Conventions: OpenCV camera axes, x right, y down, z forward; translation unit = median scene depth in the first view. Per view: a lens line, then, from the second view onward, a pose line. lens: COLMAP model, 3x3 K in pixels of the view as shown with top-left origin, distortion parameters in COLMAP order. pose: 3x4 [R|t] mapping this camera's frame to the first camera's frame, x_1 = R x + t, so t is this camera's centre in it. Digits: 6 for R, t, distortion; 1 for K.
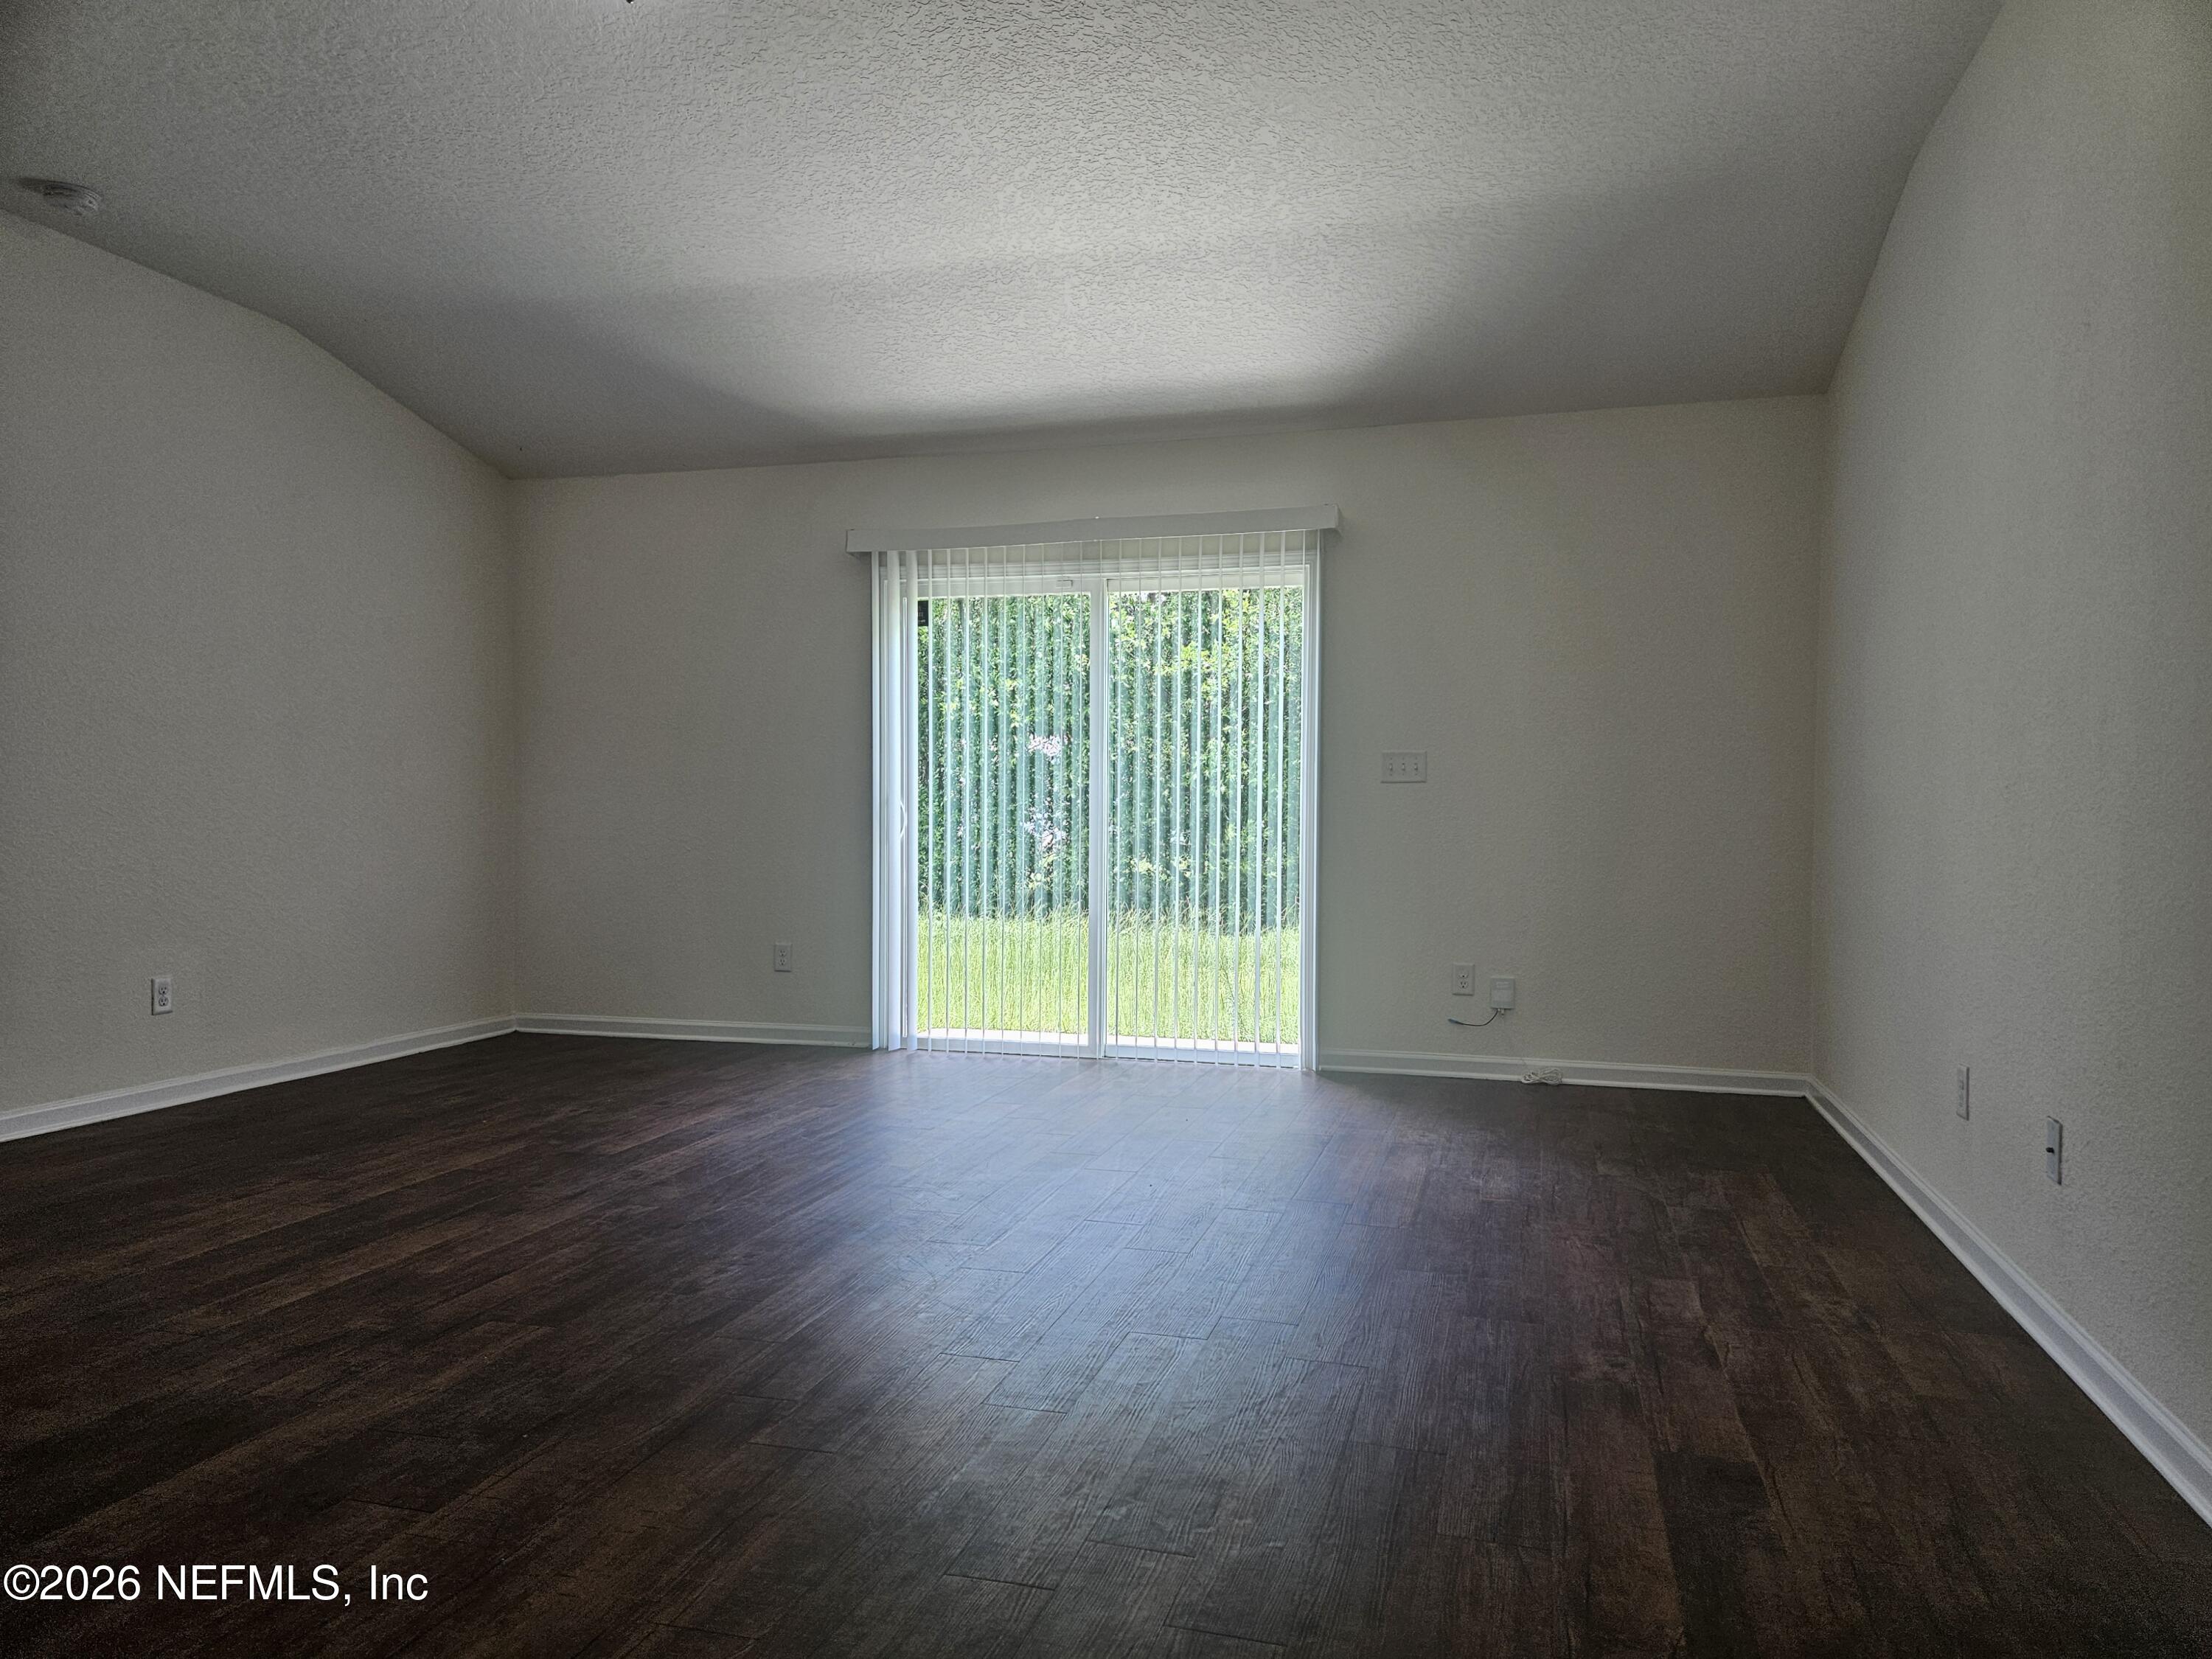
lens RADIAL K [[1476.2, 0, 1119.6], [0, 1476.2, 852.9], [0, 0, 1]] dist [0.063932, -0.050079]
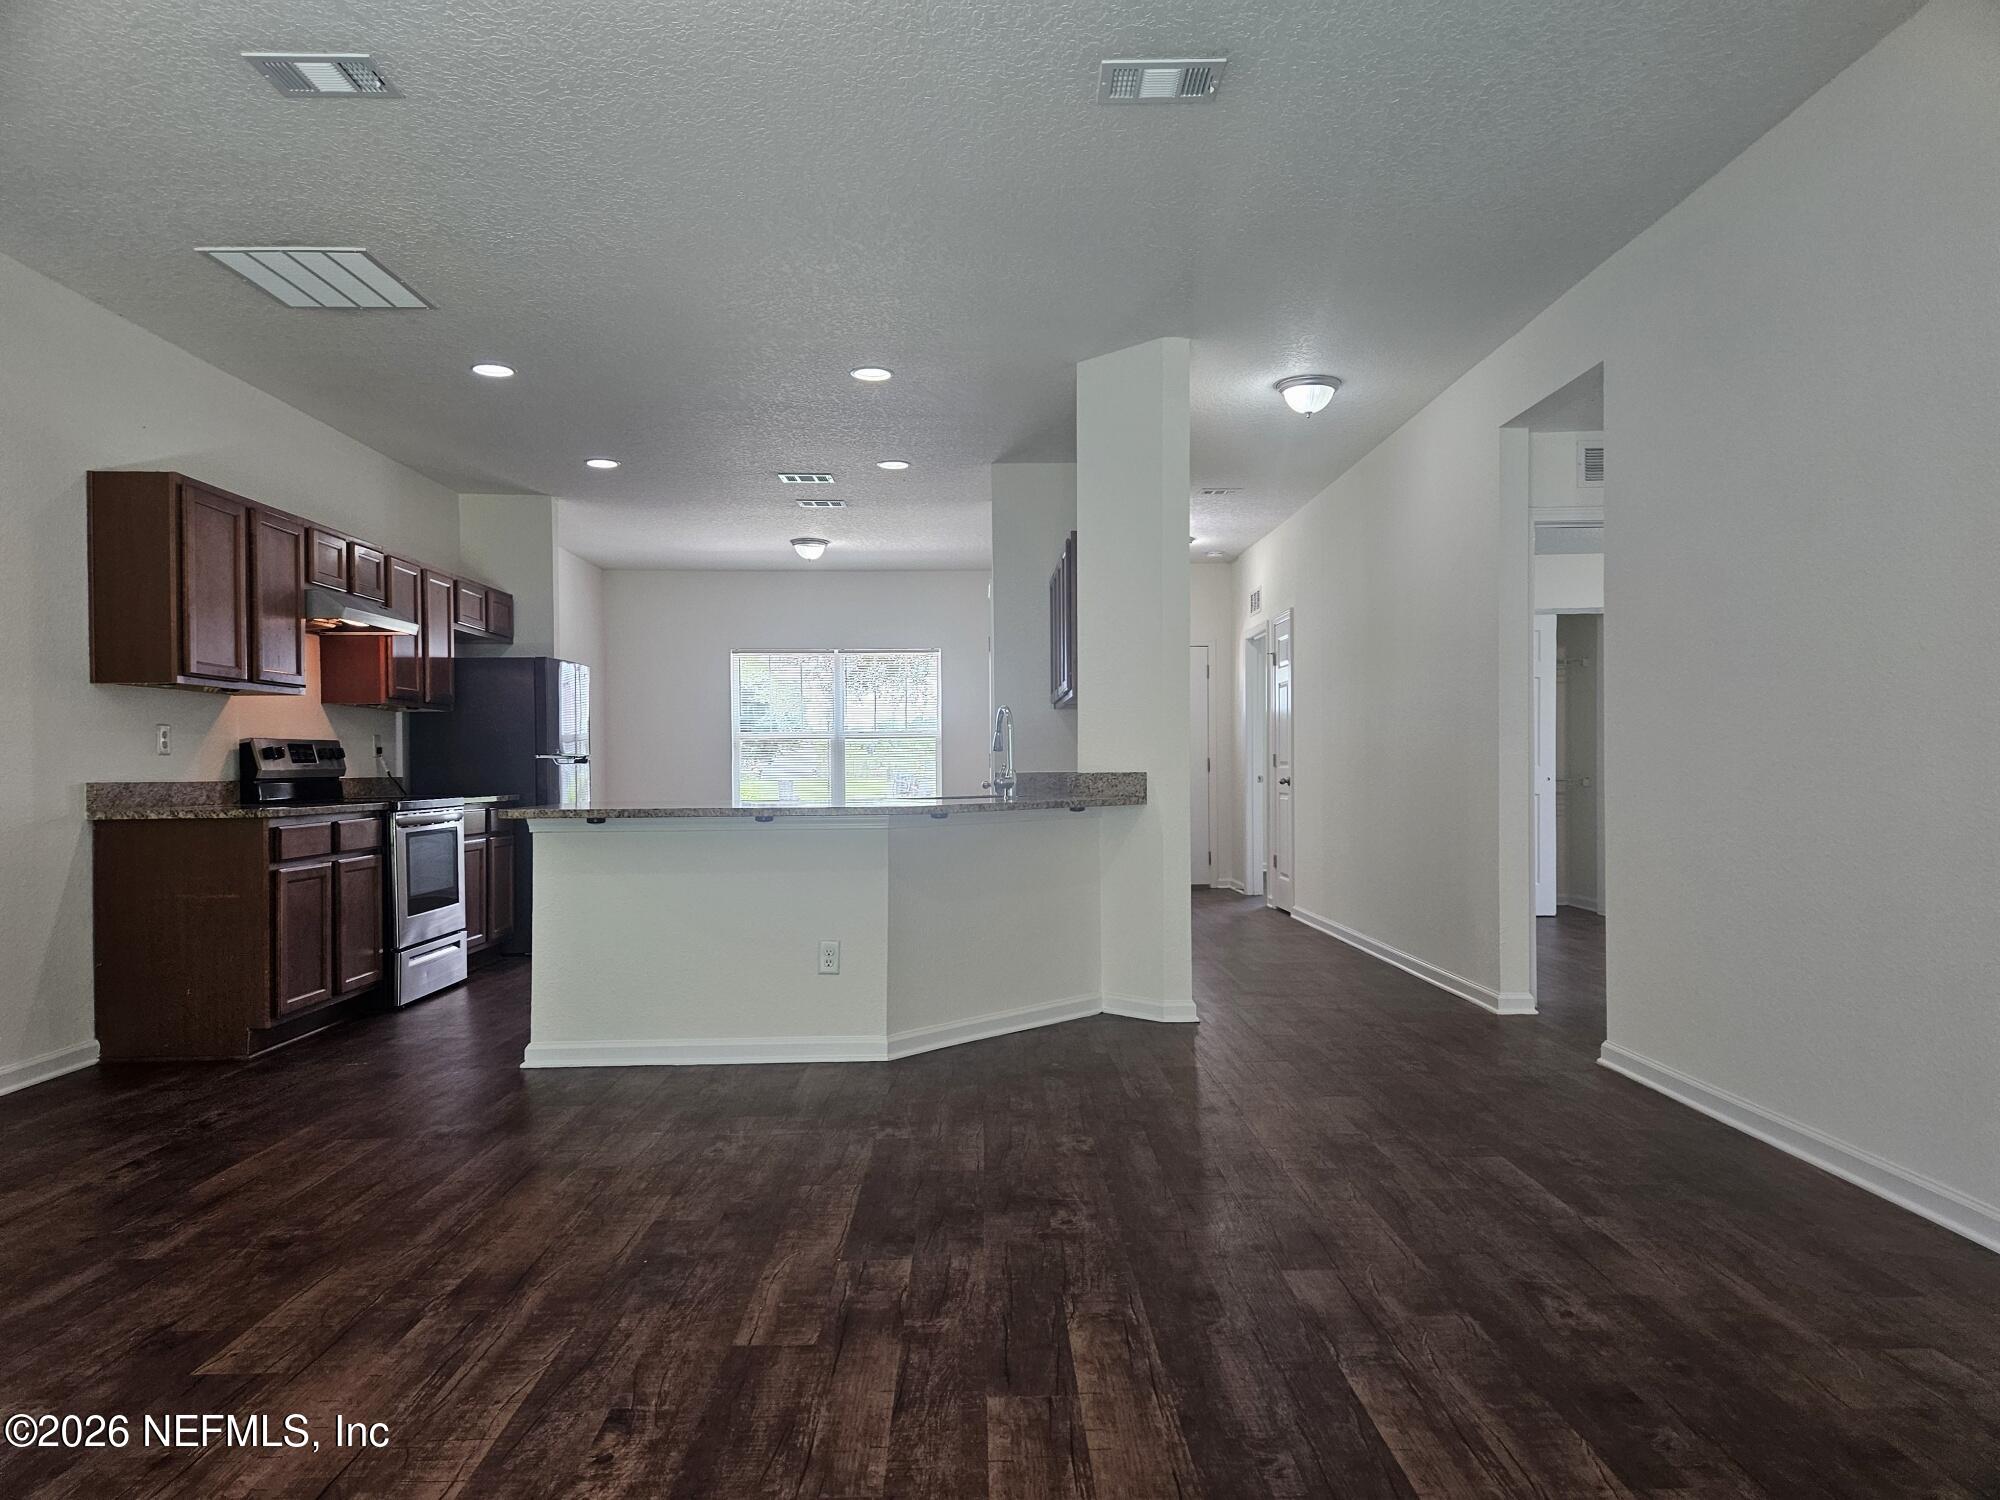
lens RADIAL K [[1334.4, 0, 1030.5], [0, 1334.4, 775.4], [0, 0, 1]] dist [0.055238, -0.047592]
pose [[-0.952954, 0.004765, -0.303078, -0.243330], [-0.004439, 0.999550, 0.029672, -0.054183], [0.303083, 0.029621, -0.952504, 1.500284]]
